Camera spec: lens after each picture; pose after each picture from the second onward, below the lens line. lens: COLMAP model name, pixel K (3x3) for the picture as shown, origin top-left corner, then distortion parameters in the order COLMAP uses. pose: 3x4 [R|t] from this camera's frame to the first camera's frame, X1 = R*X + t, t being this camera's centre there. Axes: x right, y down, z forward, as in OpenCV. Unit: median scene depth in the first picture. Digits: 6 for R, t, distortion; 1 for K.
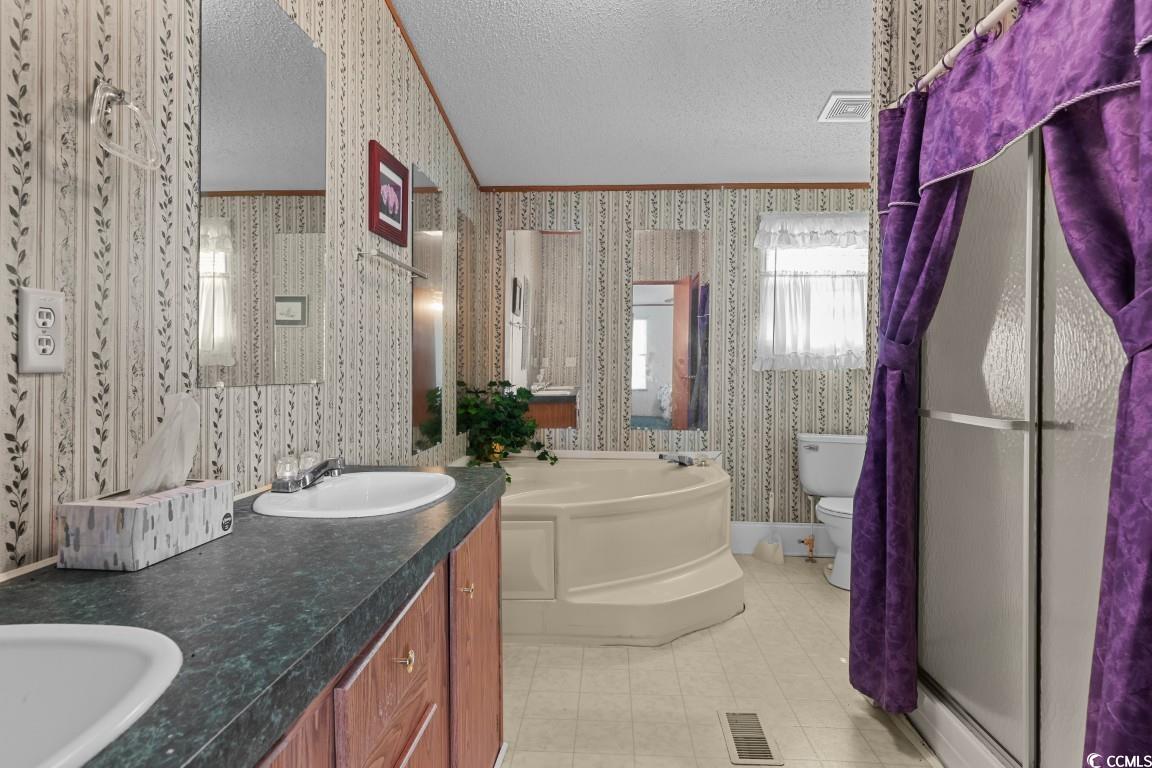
lens RADIAL K [[671.5, 0, 576.0], [0, 671.5, 384.0], [0, 0, 1]] dist [0.011262, -0.001629]
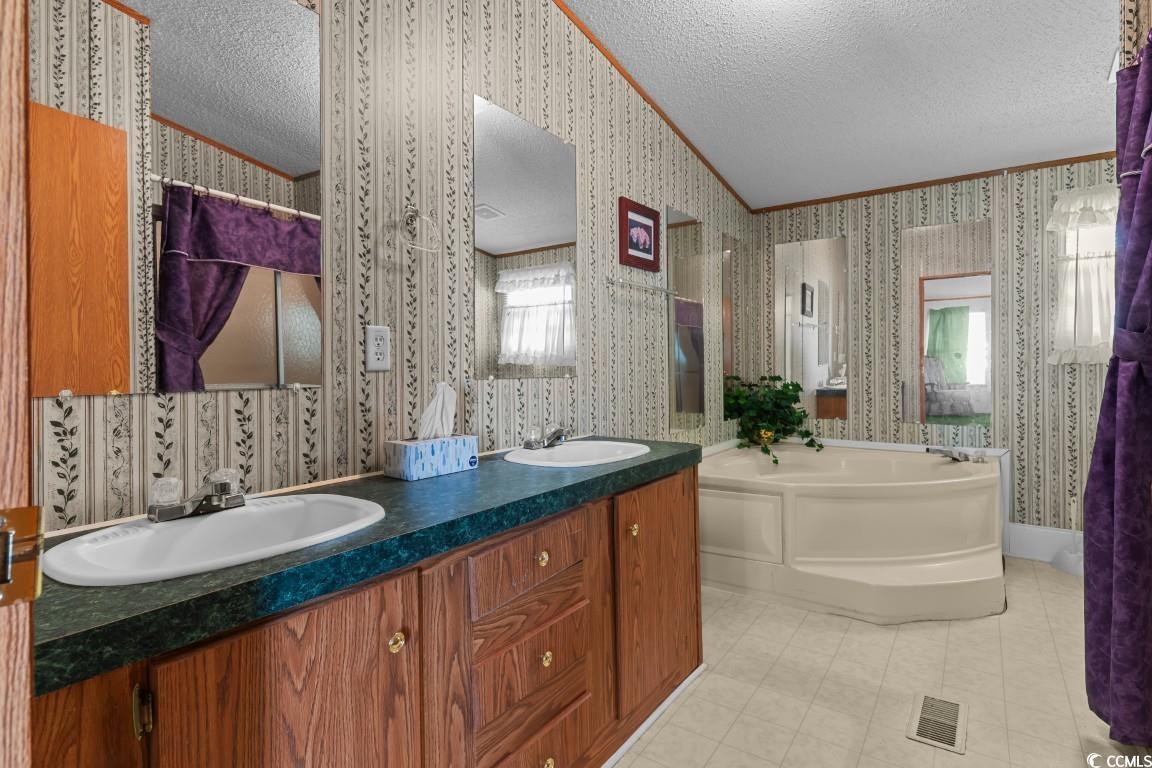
lens RADIAL K [[580.0, 0, 583.2], [0, 580.0, 386.4], [0, 0, 1]] dist [-0.002331, -0.000286]
pose [[0.848009, 0.006919, -0.529937, 0.241989], [-0.000835, 0.999931, 0.011718, 0.003507], [0.529982, -0.009494, 0.847956, -0.026601]]
